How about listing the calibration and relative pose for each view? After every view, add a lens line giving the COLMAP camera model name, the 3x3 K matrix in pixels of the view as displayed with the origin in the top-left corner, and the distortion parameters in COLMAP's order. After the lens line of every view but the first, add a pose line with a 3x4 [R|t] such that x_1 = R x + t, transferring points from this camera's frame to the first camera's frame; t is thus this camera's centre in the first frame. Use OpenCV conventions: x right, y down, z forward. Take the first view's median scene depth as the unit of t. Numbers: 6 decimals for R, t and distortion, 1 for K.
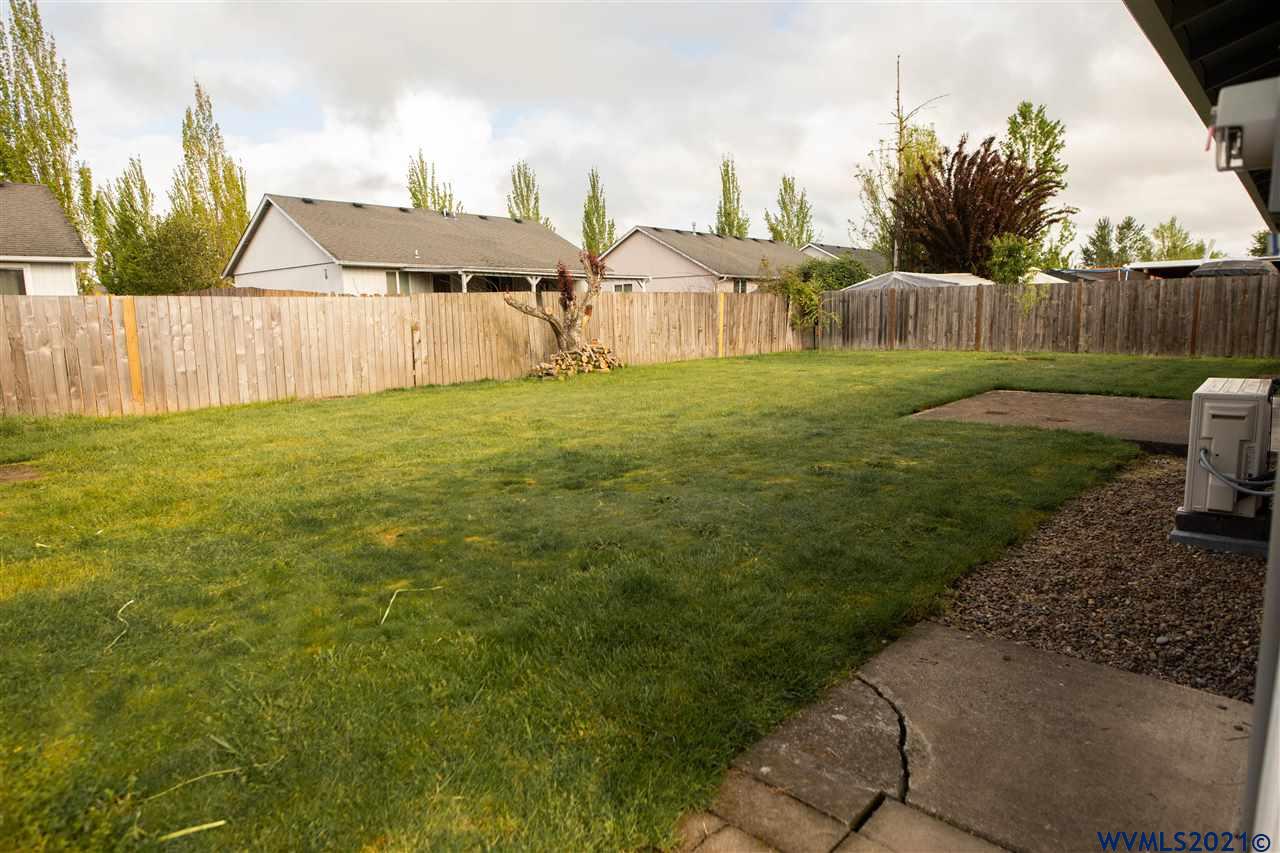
lens RADIAL K [[742.7, 0, 644.4], [0, 742.7, 431.9], [0, 0, 1]] dist [-0.015209, -0.002852]
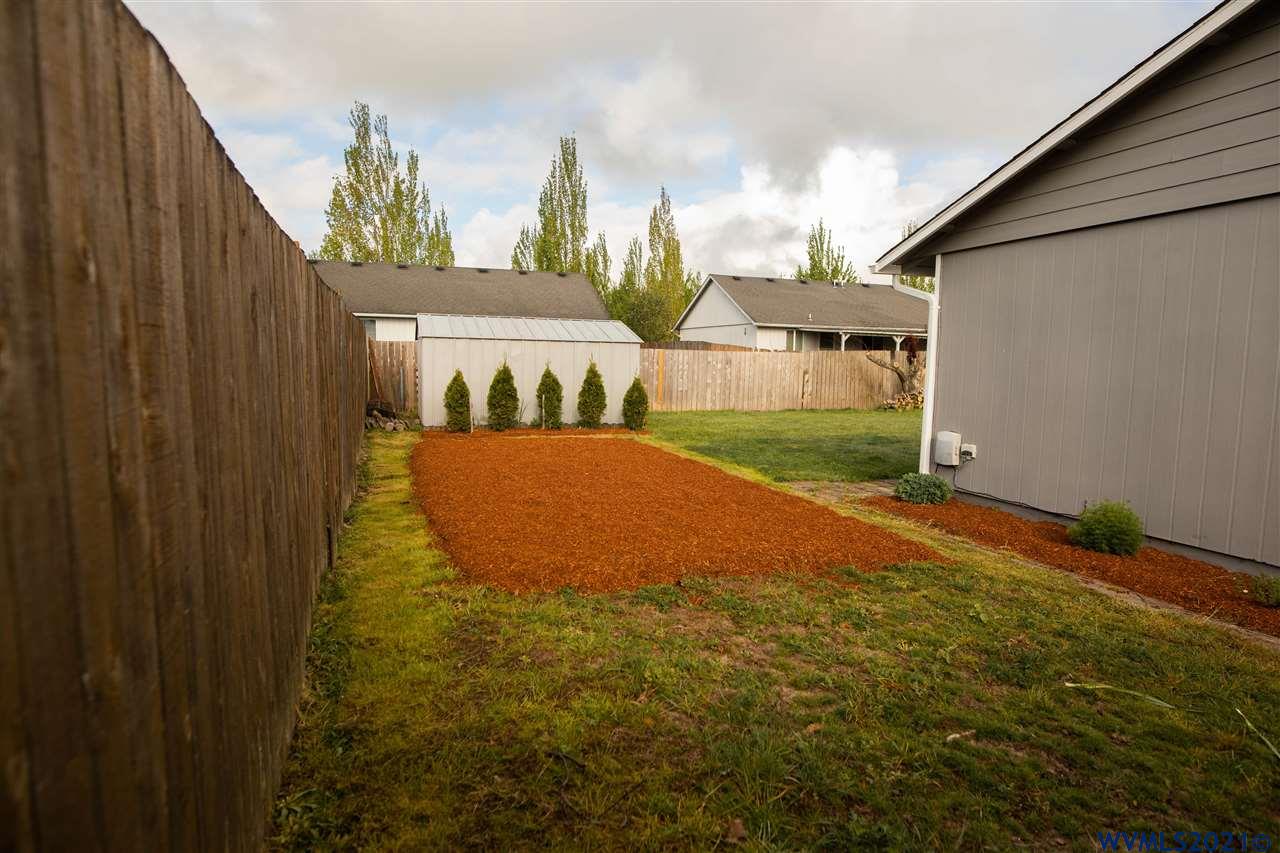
lens RADIAL K [[742.7, 0, 644.4], [0, 742.7, 431.9], [0, 0, 1]] dist [-0.015209, -0.002852]
pose [[0.875686, 0.079525, -0.476288, 0.115775], [-0.108353, 0.993554, -0.033322, 0.057511], [0.470567, 0.080787, 0.878658, -0.410847]]
